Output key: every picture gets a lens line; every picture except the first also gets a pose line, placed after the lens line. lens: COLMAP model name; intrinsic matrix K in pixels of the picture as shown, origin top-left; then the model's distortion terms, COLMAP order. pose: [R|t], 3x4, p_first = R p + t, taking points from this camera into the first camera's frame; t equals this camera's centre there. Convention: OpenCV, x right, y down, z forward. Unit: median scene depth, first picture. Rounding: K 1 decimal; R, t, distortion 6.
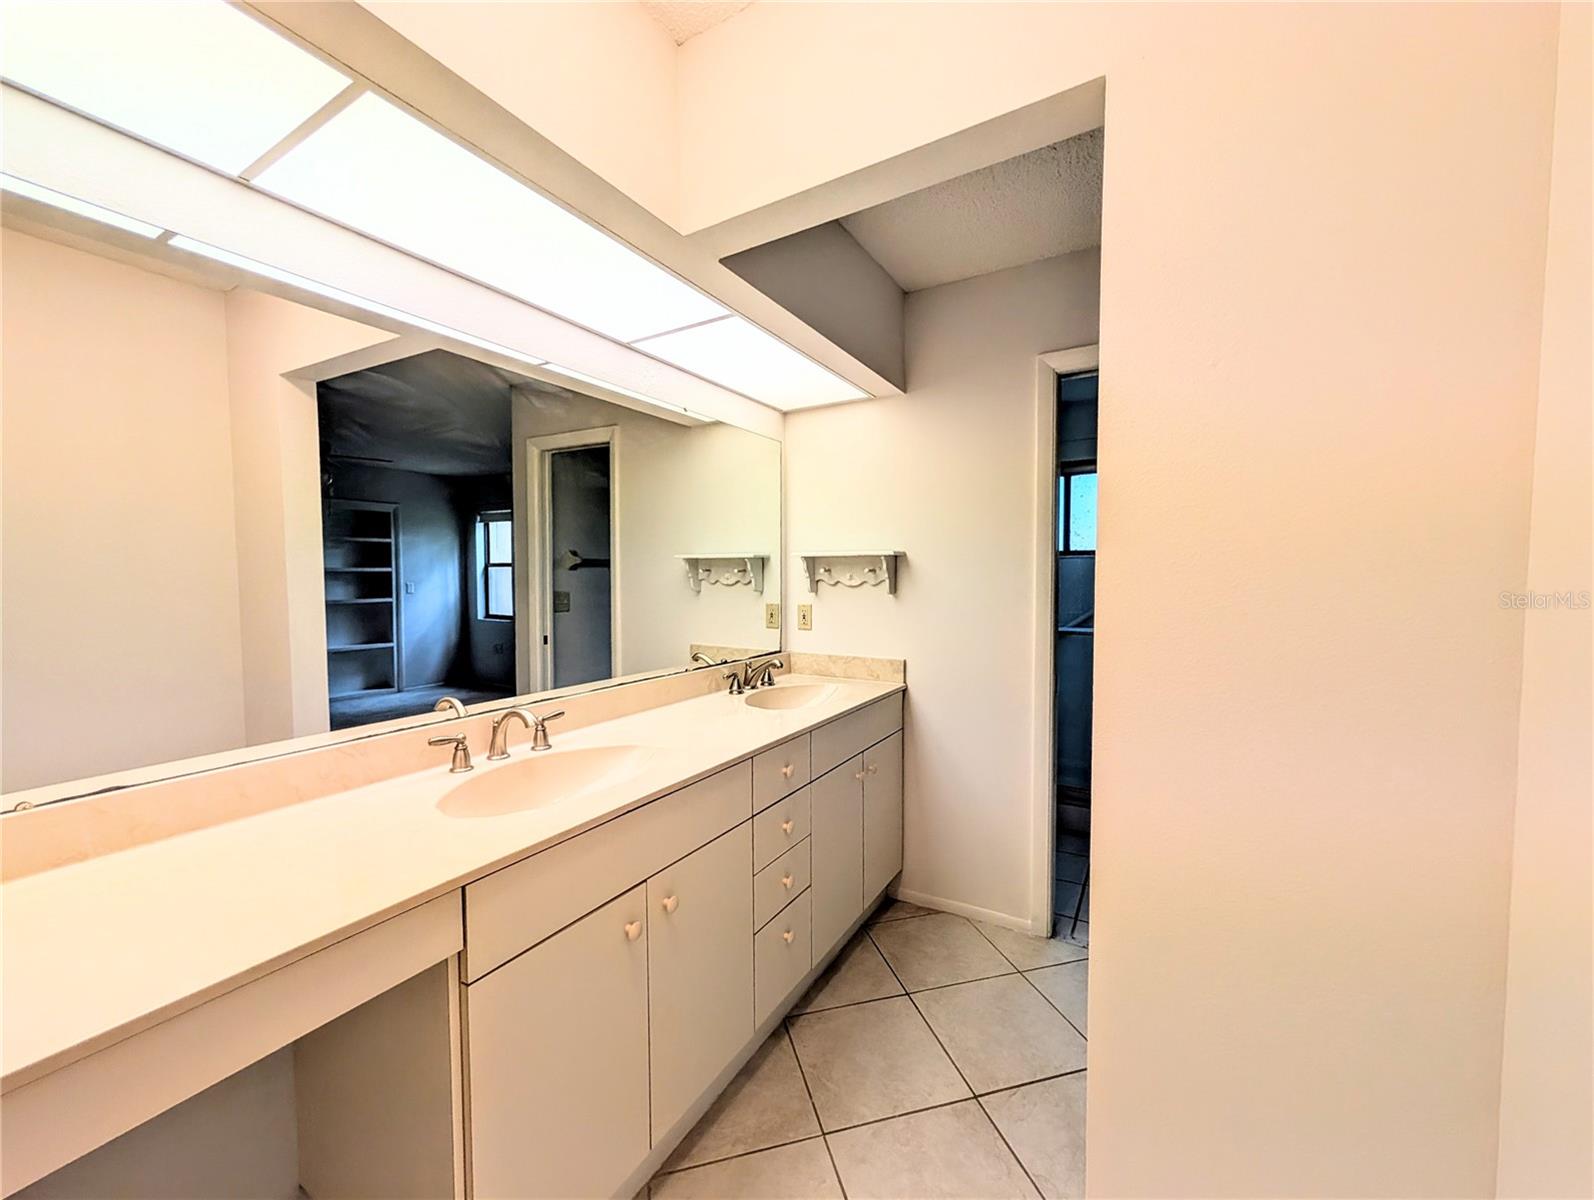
lens RADIAL K [[615.8, 0, 804.4], [0, 615.8, 600.1], [0, 0, 1]] dist [0.001665, 0.000351]
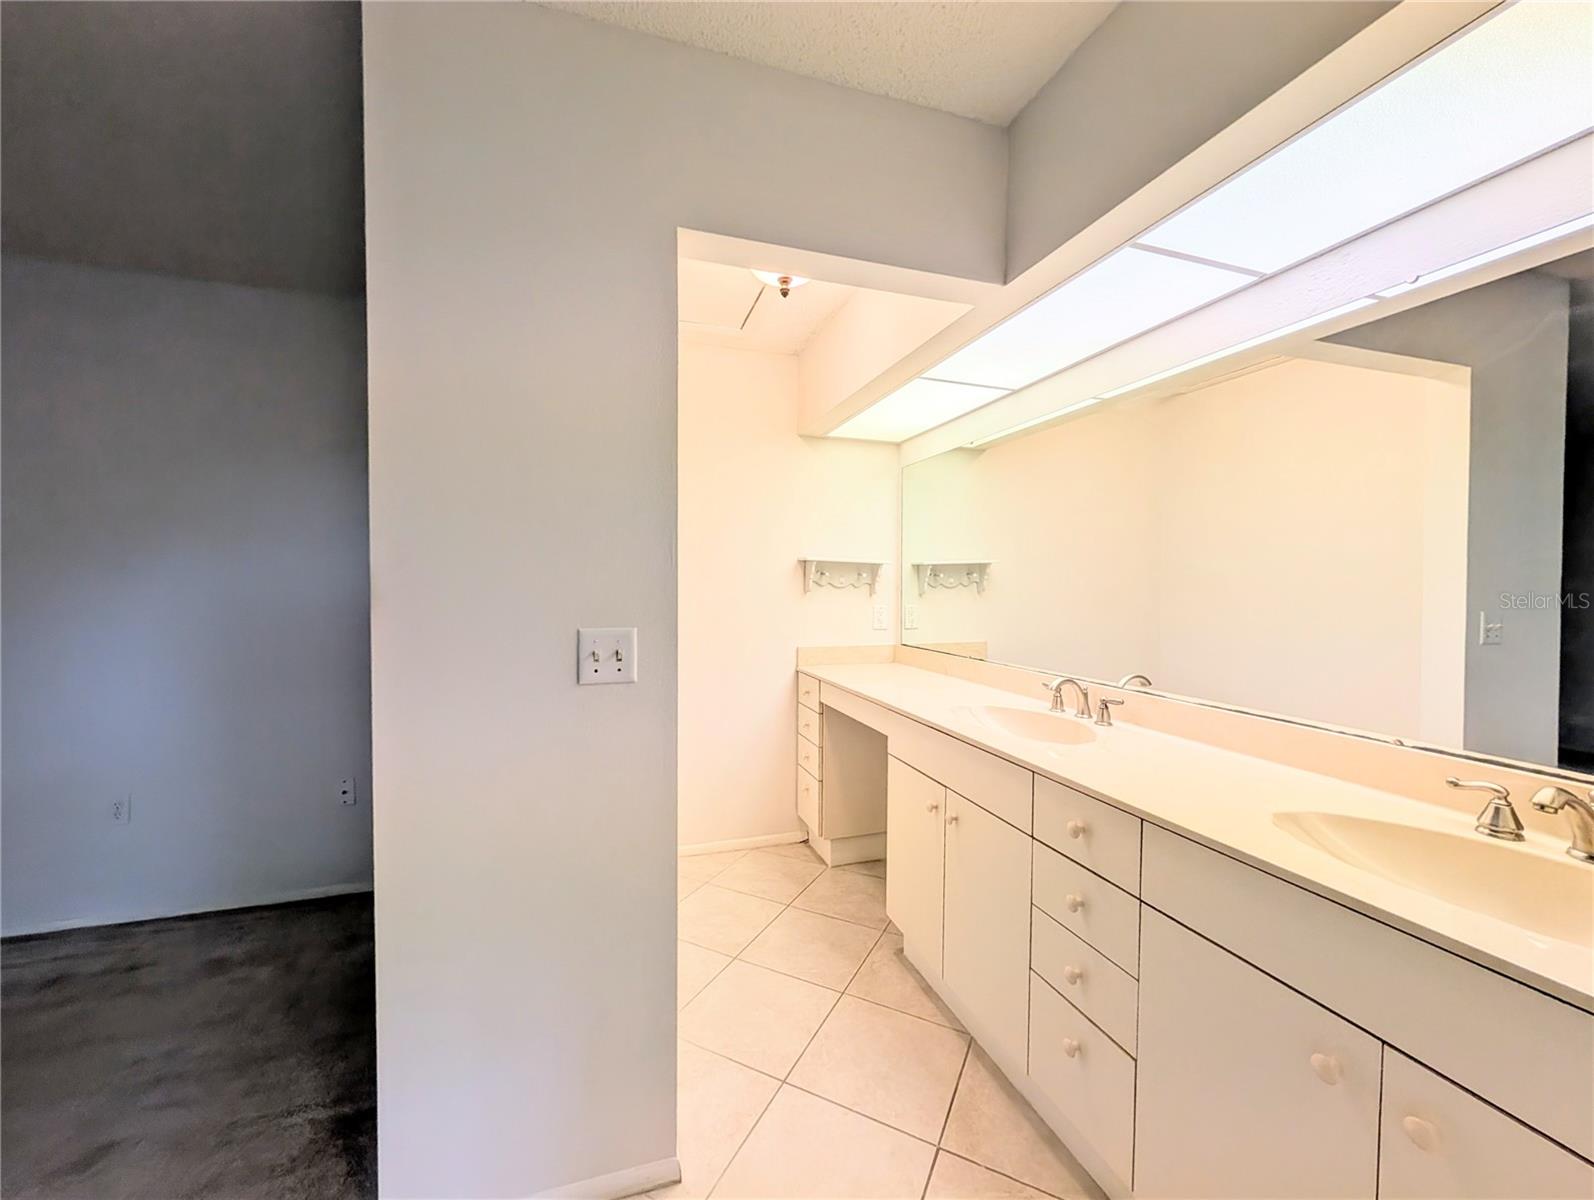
lens RADIAL K [[615.8, 0, 804.4], [0, 615.8, 600.1], [0, 0, 1]] dist [0.001665, 0.000351]
pose [[-0.658304, 0.026235, -0.752295, 1.447433], [-0.028711, 0.997790, 0.059920, -0.088831], [0.752205, 0.061045, -0.656096, 2.338014]]
